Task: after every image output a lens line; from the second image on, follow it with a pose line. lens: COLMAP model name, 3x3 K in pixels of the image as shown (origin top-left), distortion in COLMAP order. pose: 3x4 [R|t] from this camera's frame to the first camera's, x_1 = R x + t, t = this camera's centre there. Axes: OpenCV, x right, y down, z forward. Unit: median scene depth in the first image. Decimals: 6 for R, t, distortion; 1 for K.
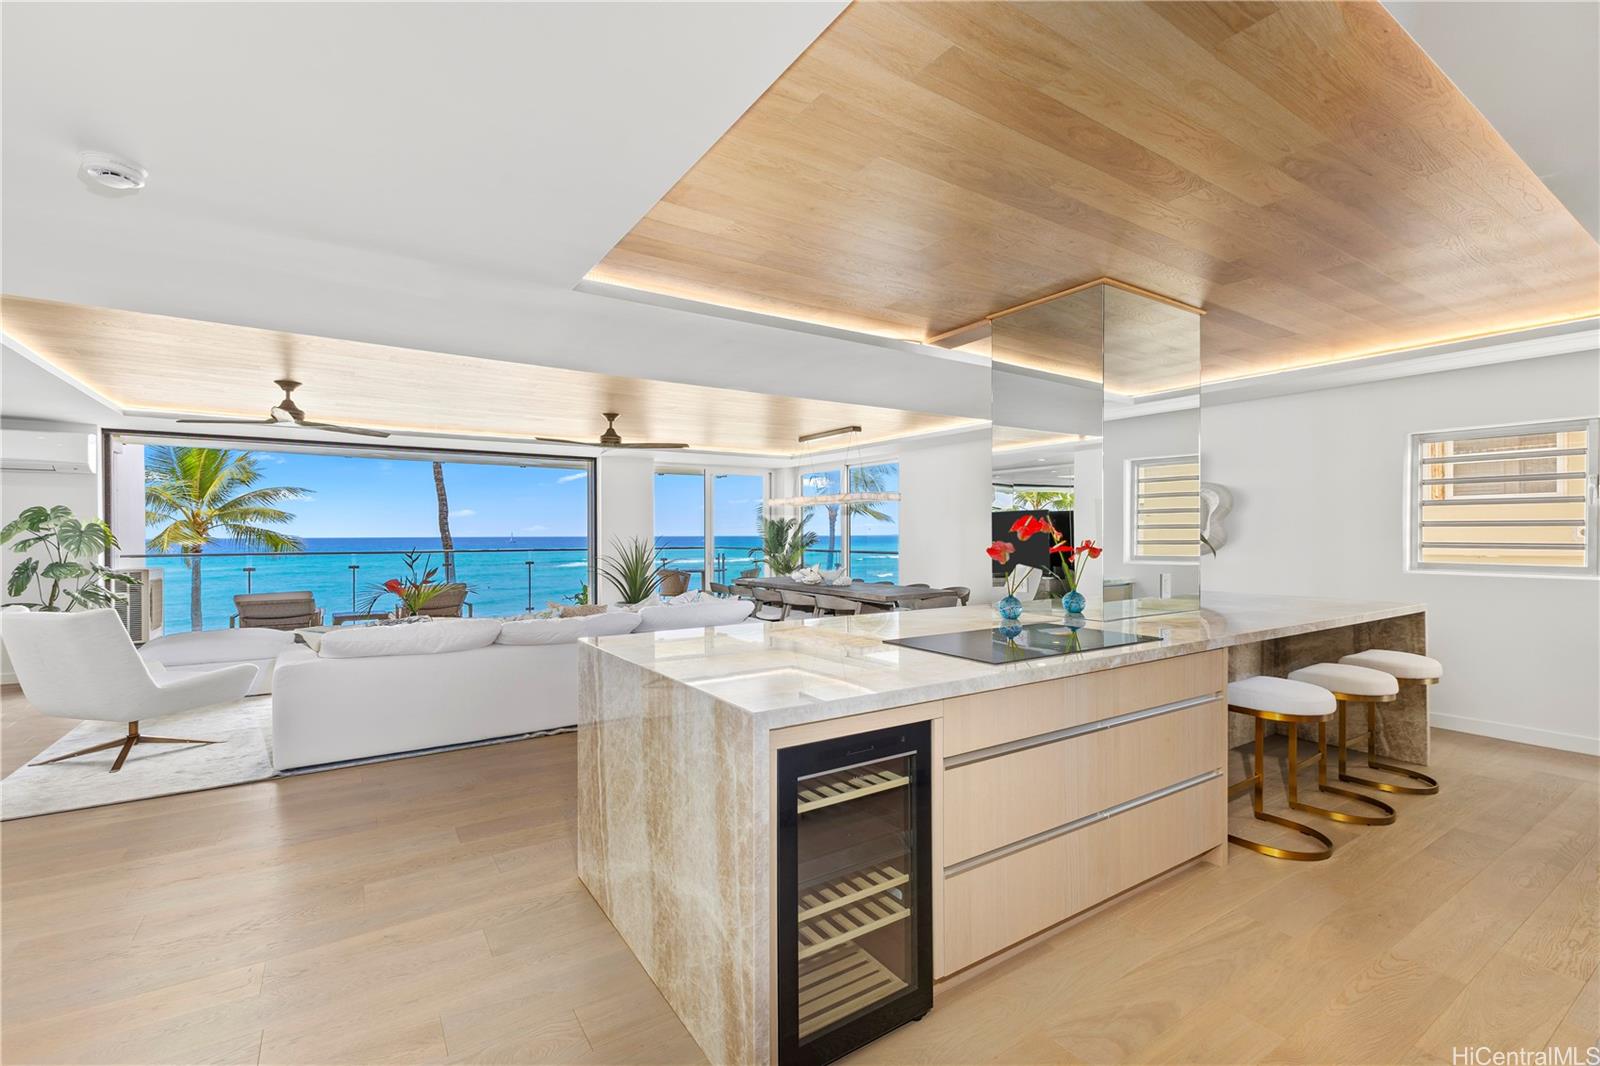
lens RADIAL K [[698.7, 0, 793.9], [0, 698.7, 540.1], [0, 0, 1]] dist [0.002919, -0.000590]
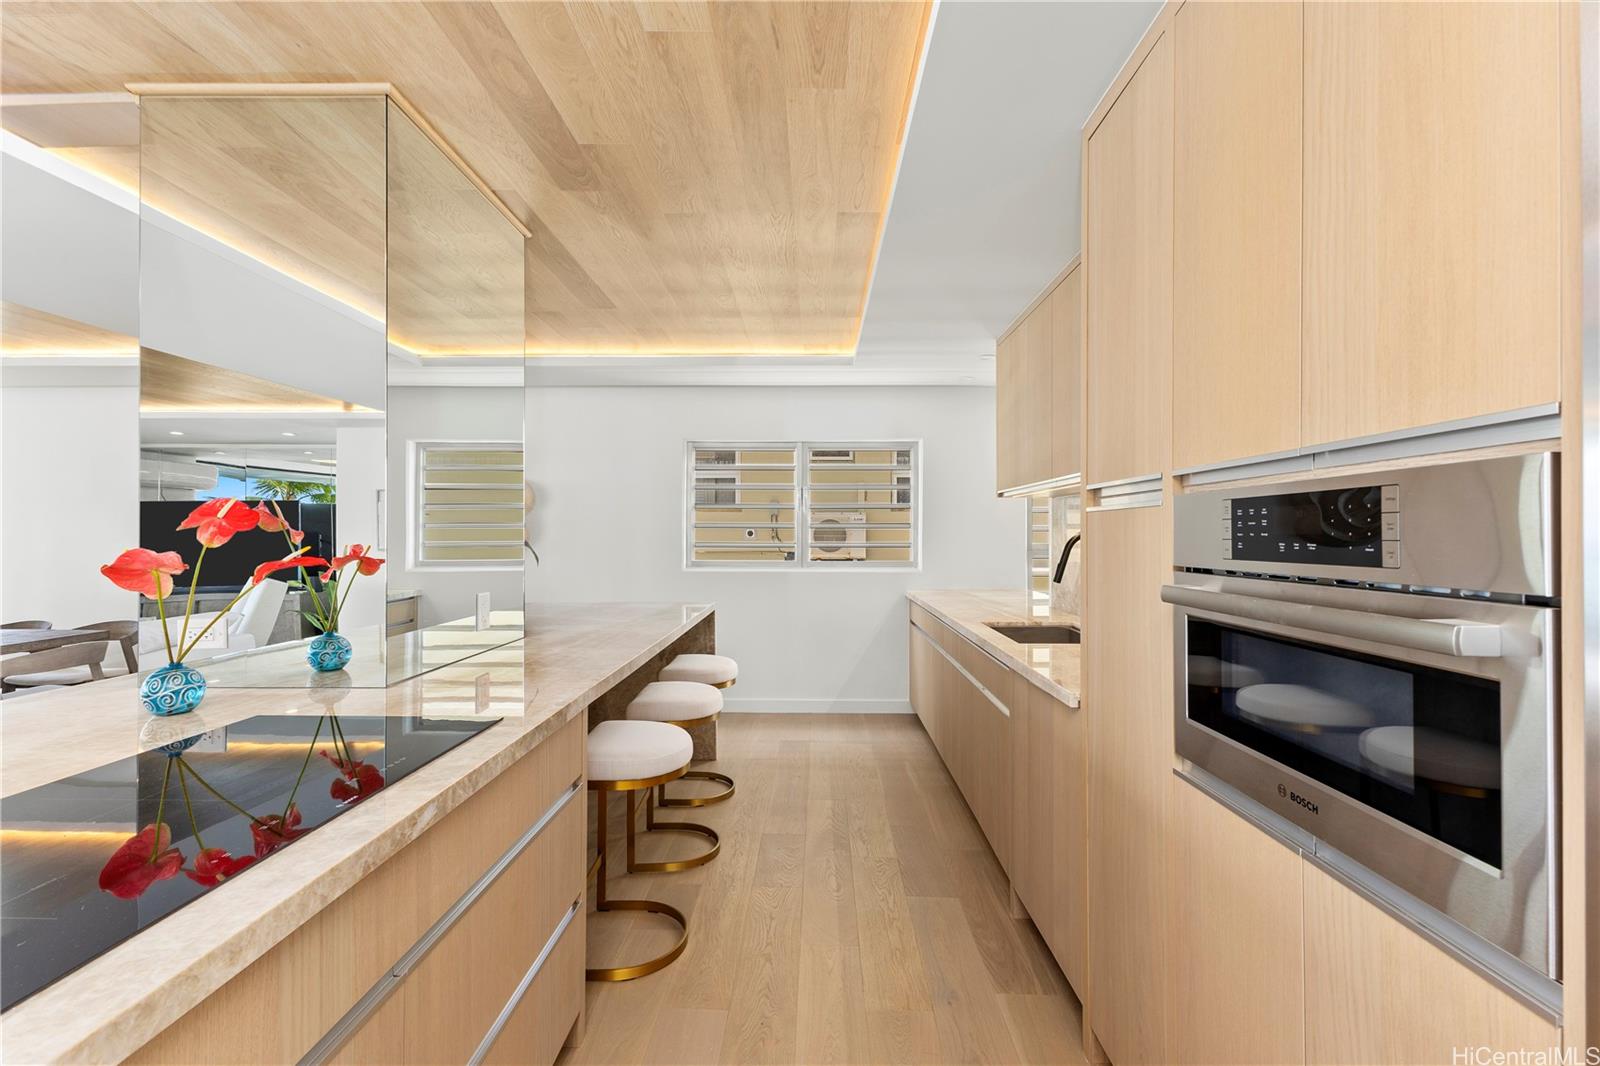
lens RADIAL K [[698.7, 0, 803.7], [0, 698.7, 534.7], [0, 0, 1]] dist [0.002919, -0.000590]
pose [[0.567473, 0.004143, 0.823382, 0.144772], [0.001131, 0.999982, -0.005811, -0.004317], [-0.823391, 0.004229, 0.567458, 0.345039]]
